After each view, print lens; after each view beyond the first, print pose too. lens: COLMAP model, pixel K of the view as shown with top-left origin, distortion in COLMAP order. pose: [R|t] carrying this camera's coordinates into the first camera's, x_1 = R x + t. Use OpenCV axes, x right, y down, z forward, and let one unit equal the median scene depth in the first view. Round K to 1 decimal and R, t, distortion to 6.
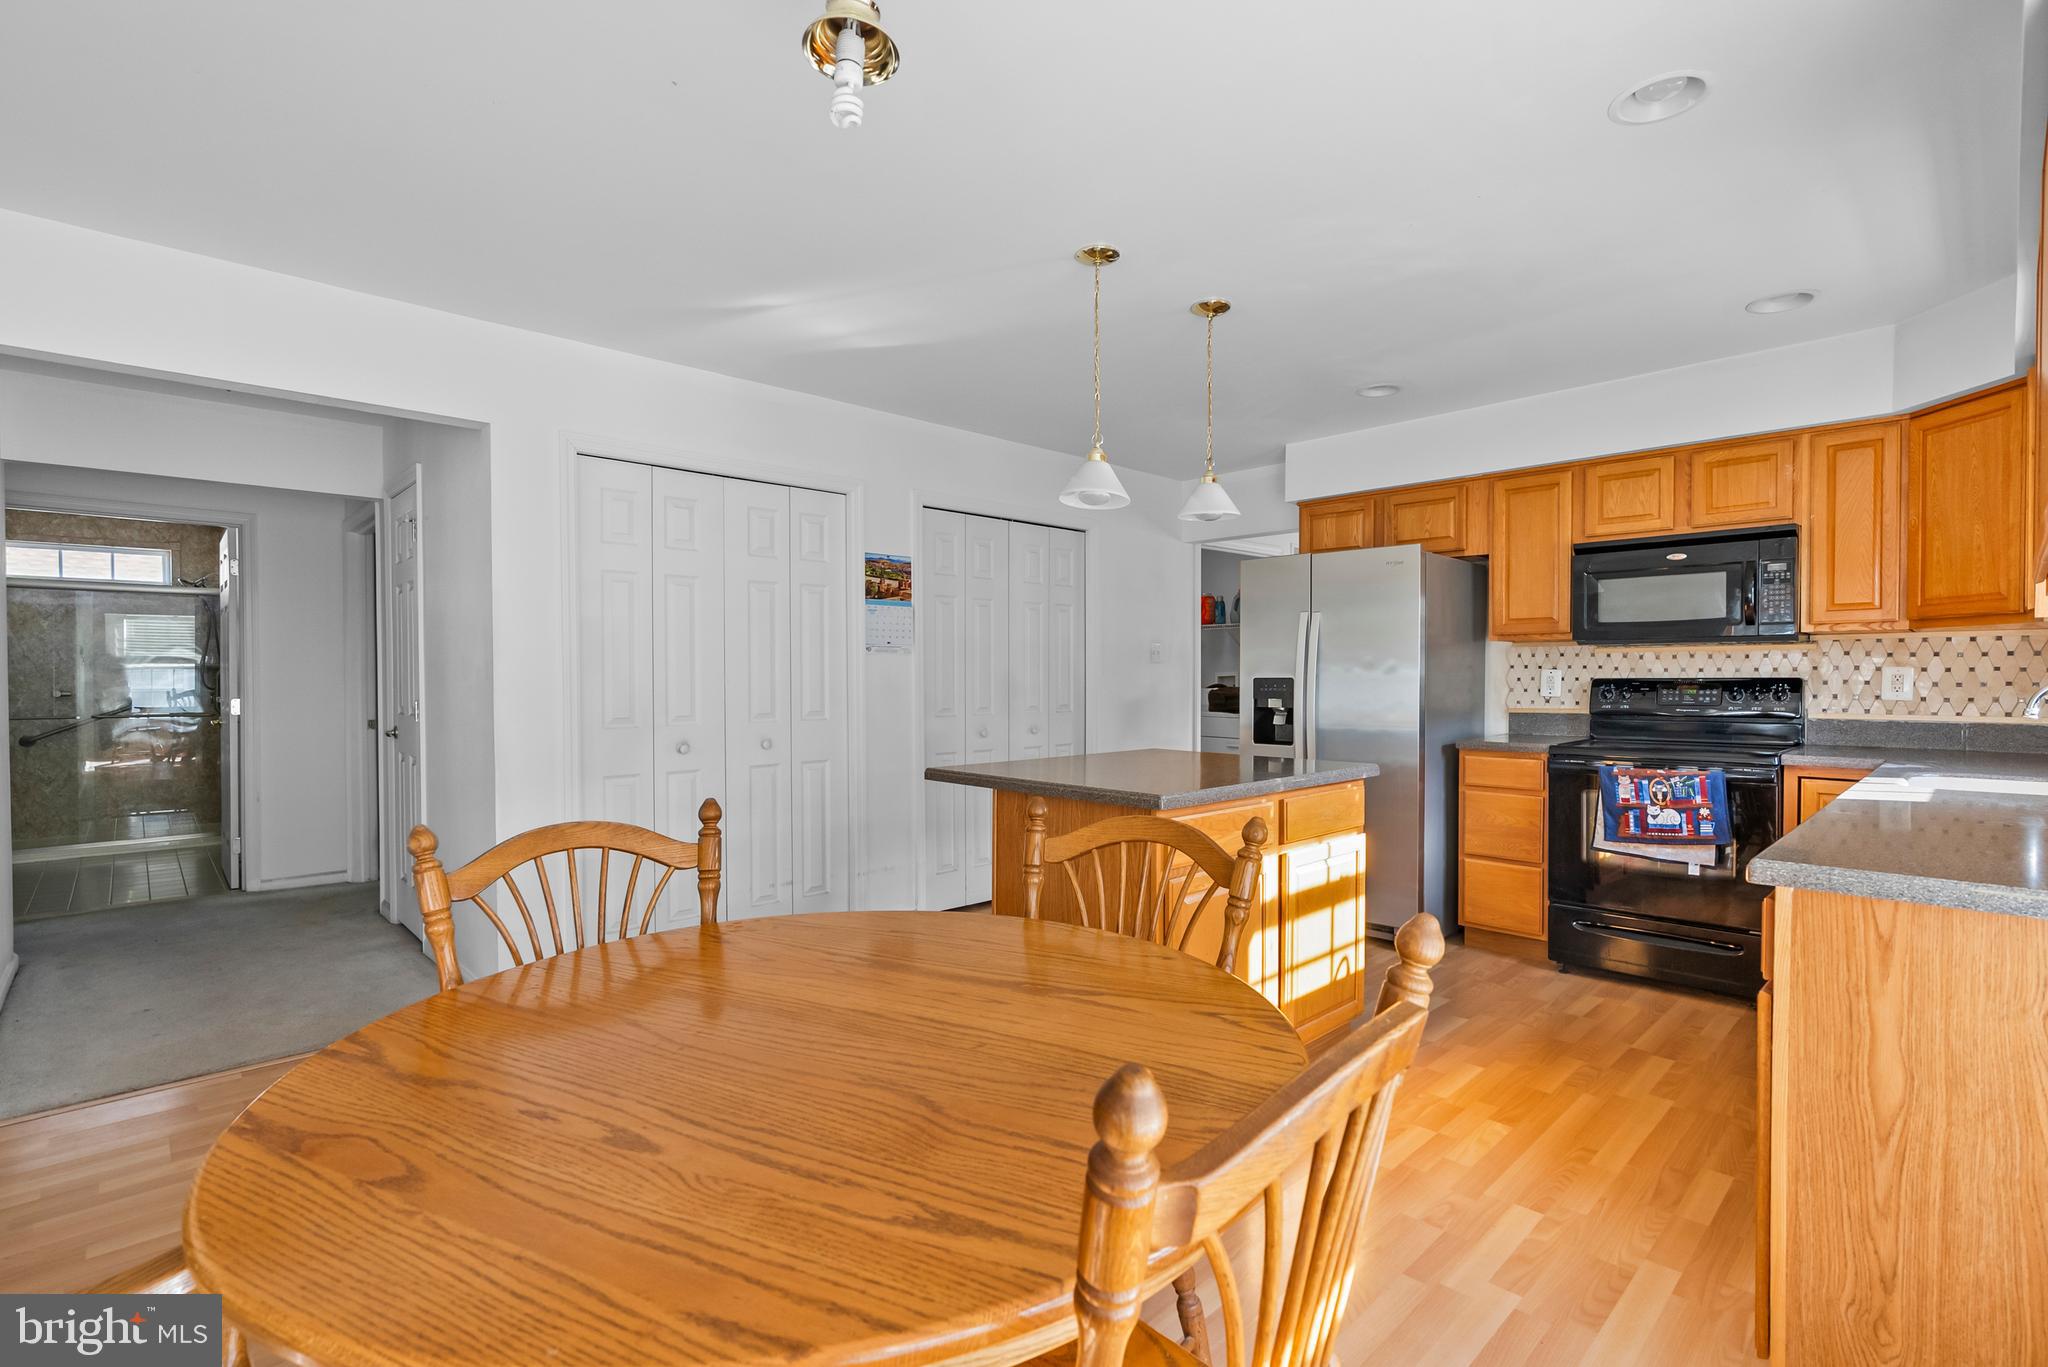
lens RADIAL K [[947.9, 0, 1038.6], [0, 947.9, 691.8], [0, 0, 1]] dist [-0.012654, 0.004794]
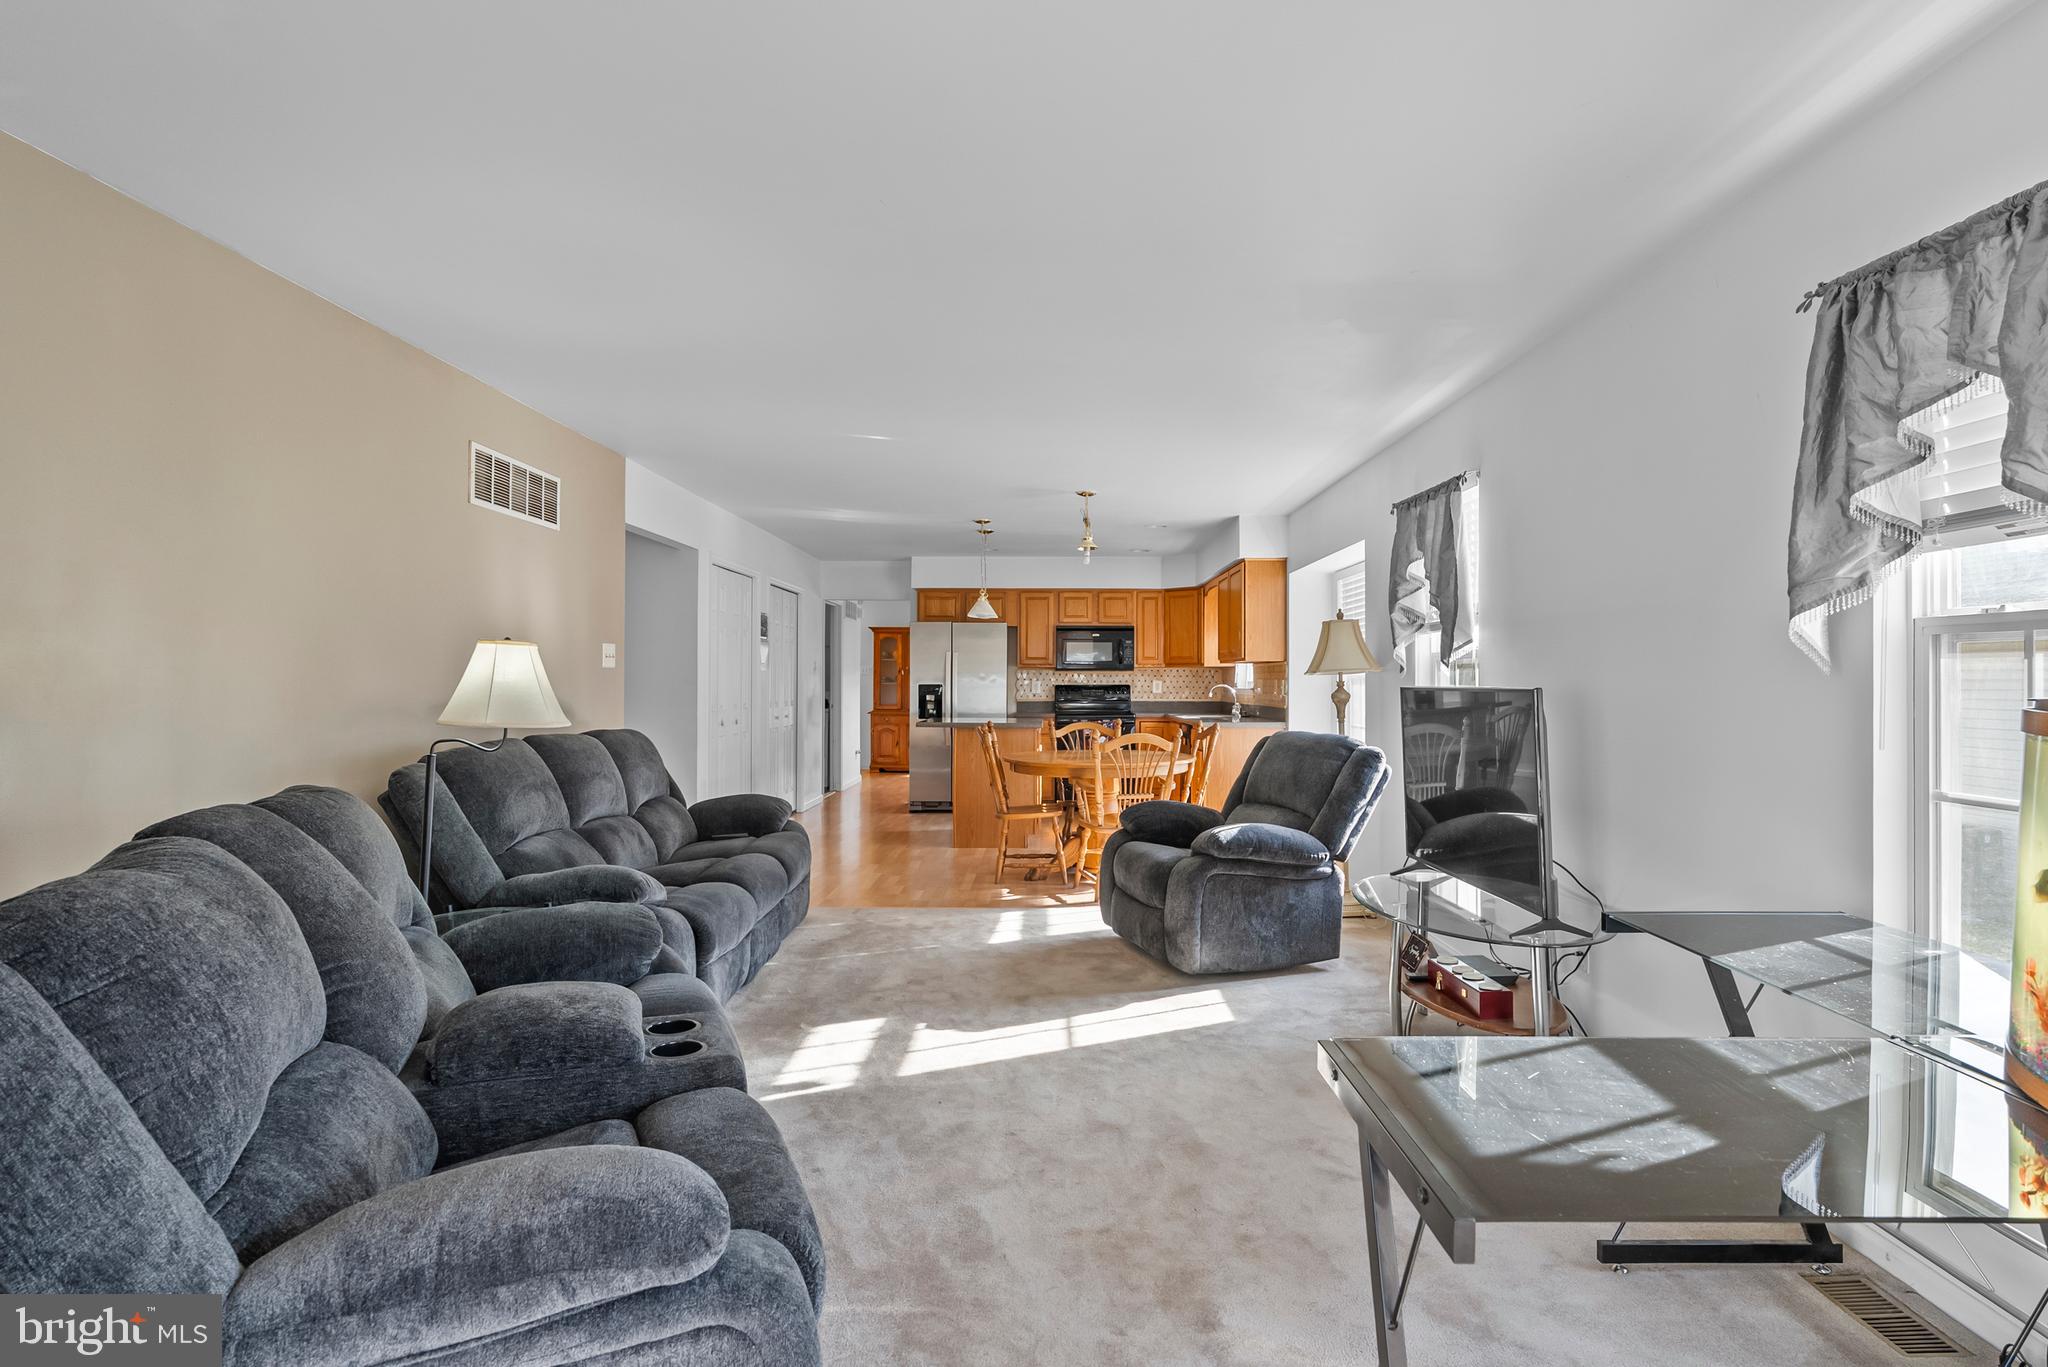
lens RADIAL K [[1108.0, 0, 1026.3], [0, 1108.0, 680.1], [0, 0, 1]] dist [-0.001402, 0.000018]
pose [[0.710272, 0.004242, 0.703914, -1.373895], [0.009154, 0.999842, -0.015262, 0.014079], [-0.703868, 0.017284, 0.710121, -0.849302]]
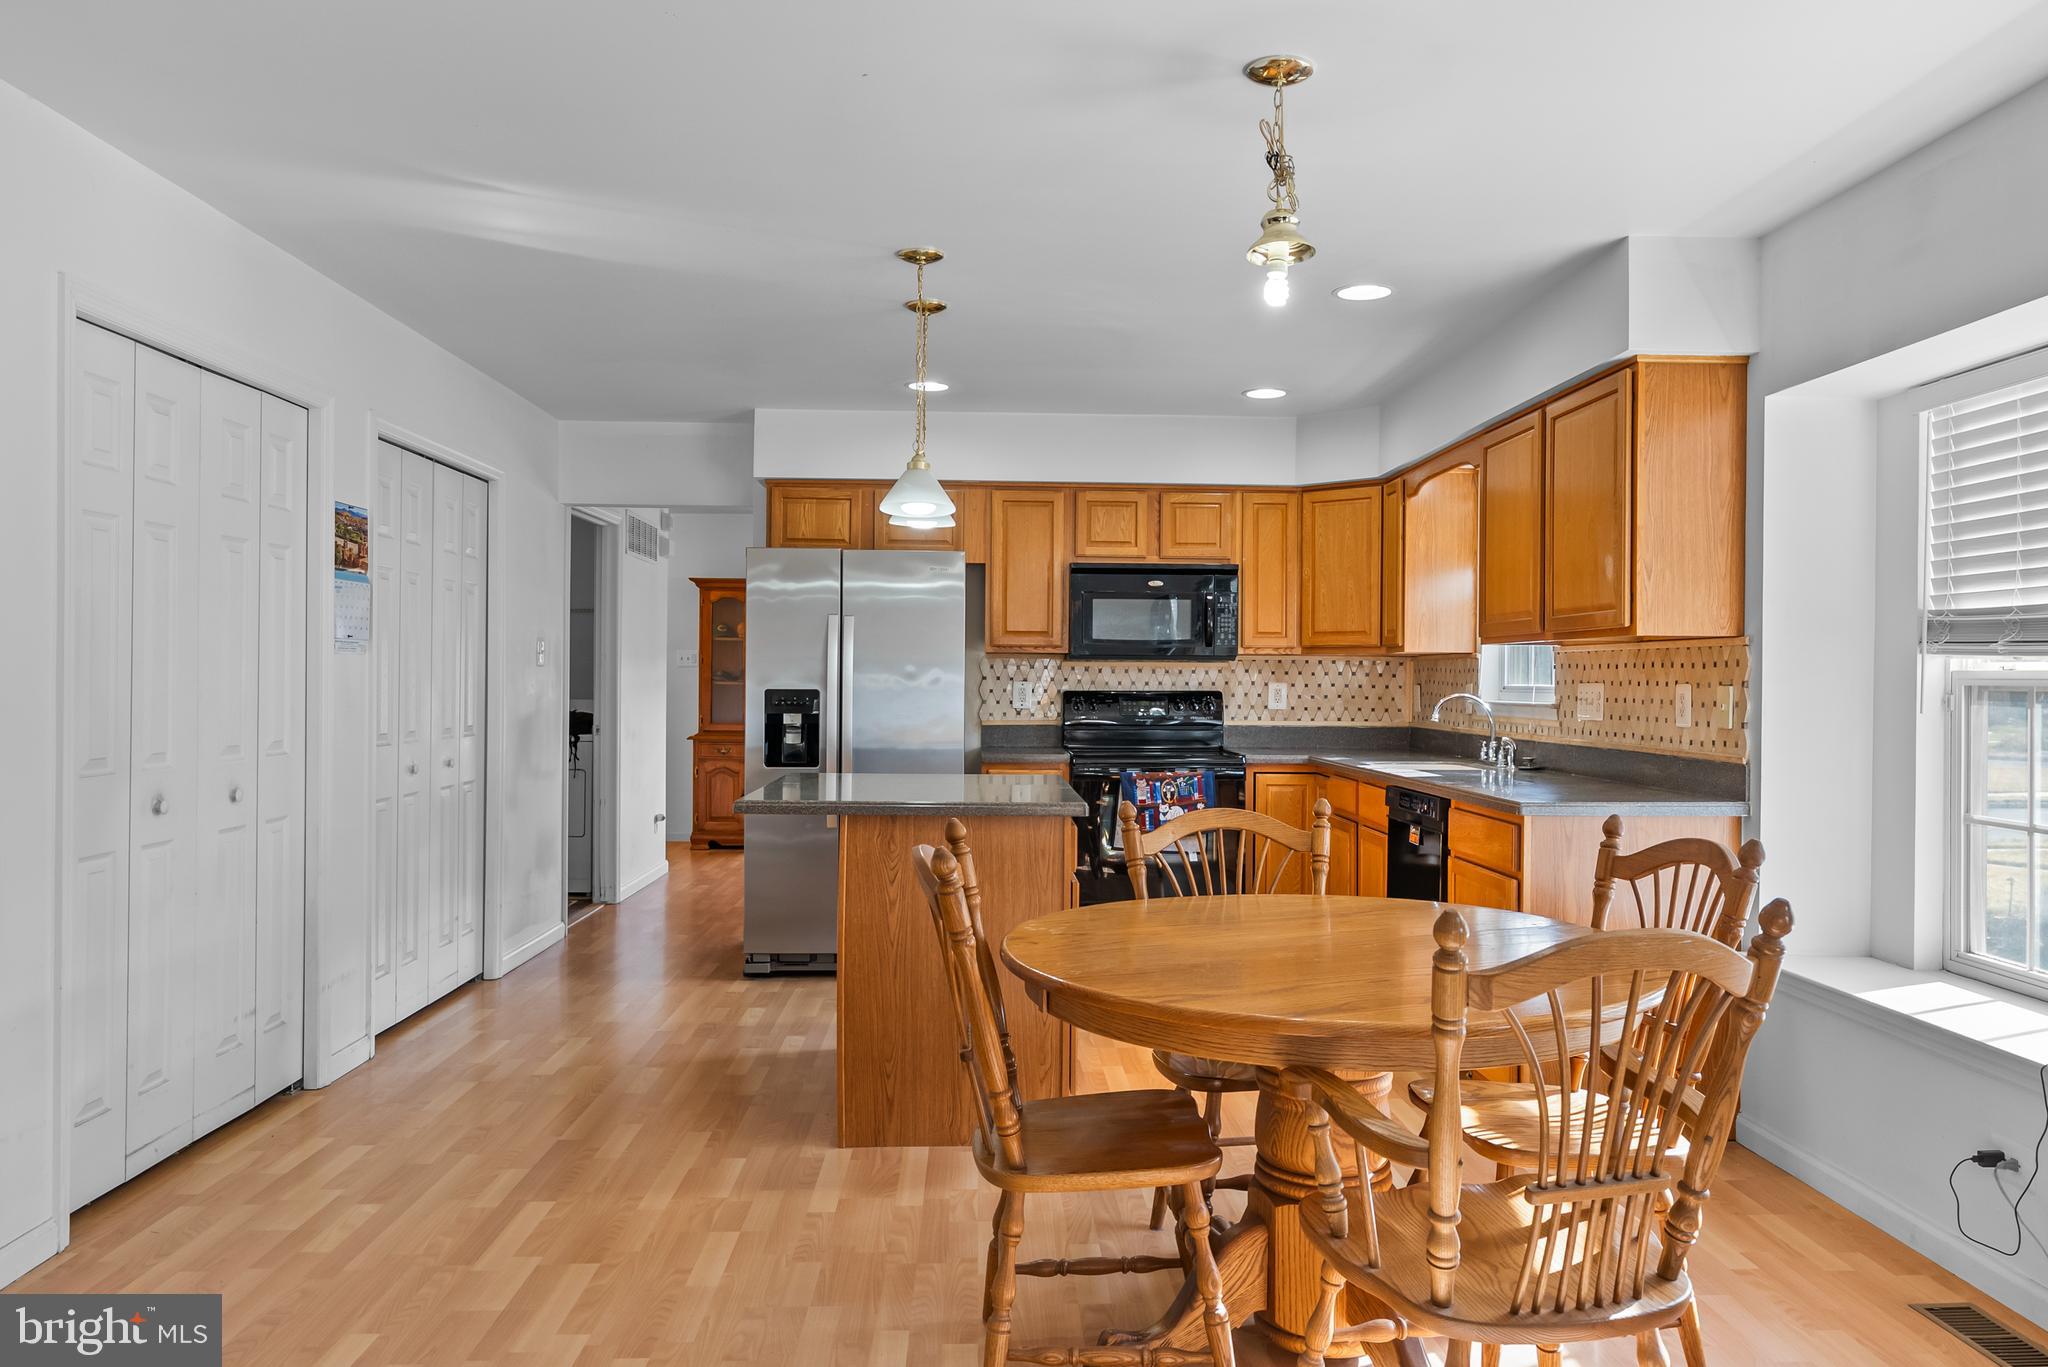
lens RADIAL K [[1457.6, 0, 1030.9], [0, 1457.6, 688.7], [0, 0, 1]] dist [-0.010981, 0.013610]
pose [[0.669491, 0.001807, 0.742818, -0.667948], [0.004068, 0.999973, -0.006100, -0.007273], [-0.742809, 0.007106, 0.669466, -0.049434]]
